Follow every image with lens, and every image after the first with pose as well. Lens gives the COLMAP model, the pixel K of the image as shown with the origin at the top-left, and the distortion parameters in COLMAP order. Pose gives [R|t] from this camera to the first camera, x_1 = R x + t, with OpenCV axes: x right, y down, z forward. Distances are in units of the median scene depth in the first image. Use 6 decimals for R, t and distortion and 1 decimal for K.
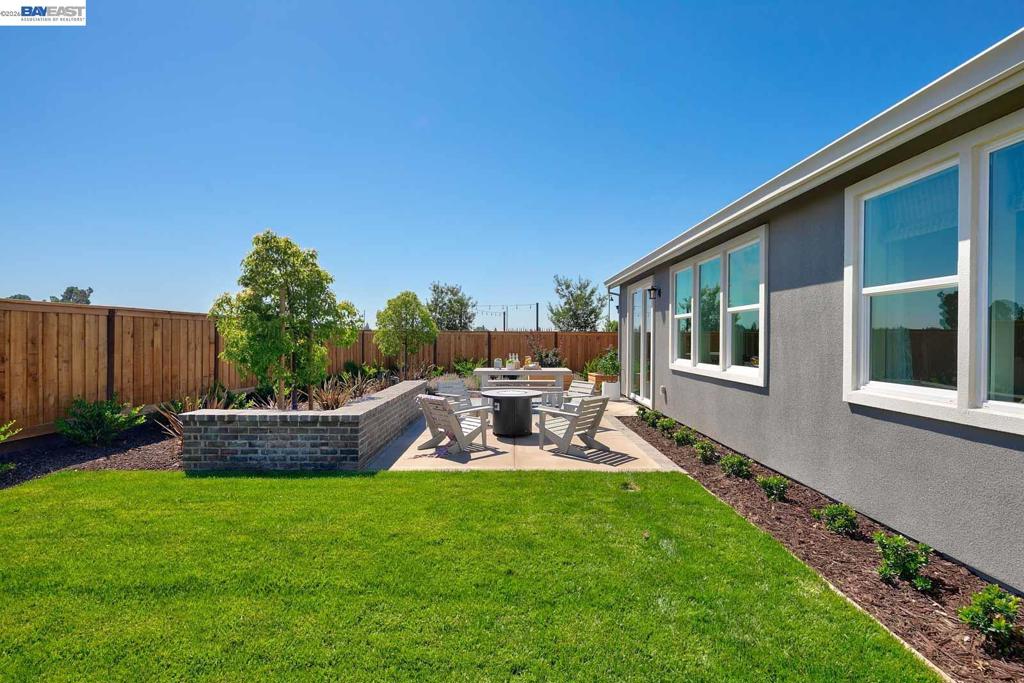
lens RADIAL K [[510.0, 0, 514.0], [0, 510.0, 342.6], [0, 0, 1]] dist [0.005026, 0.001244]
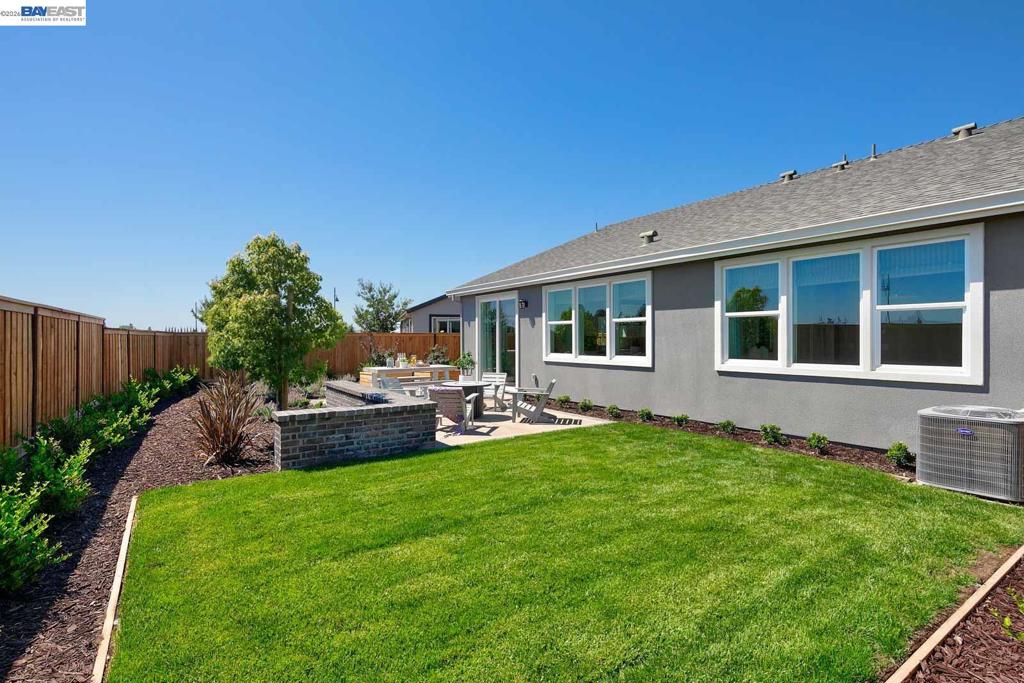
lens RADIAL K [[510.0, 0, 516.0], [0, 510.0, 340.5], [0, 0, 1]] dist [0.005026, 0.001244]
pose [[0.815789, -0.009695, 0.578268, -0.854547], [0.012238, 0.999925, -0.000501, -0.005125], [-0.578220, 0.007486, 0.815847, -0.115408]]
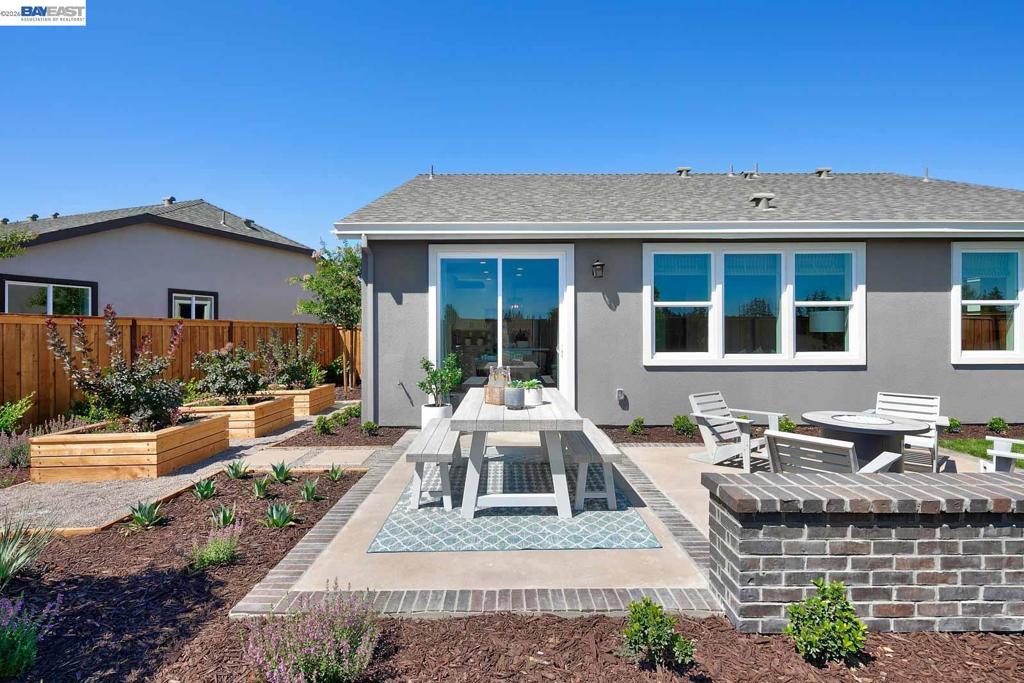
lens RADIAL K [[510.0, 0, 510.0], [0, 510.0, 331.9], [0, 0, 1]] dist [0.005026, 0.001244]
pose [[0.005256, -0.008079, 0.999954, -0.851331], [0.007740, 0.999938, 0.008038, -0.011733], [-0.999956, 0.007697, 0.005318, 1.126763]]
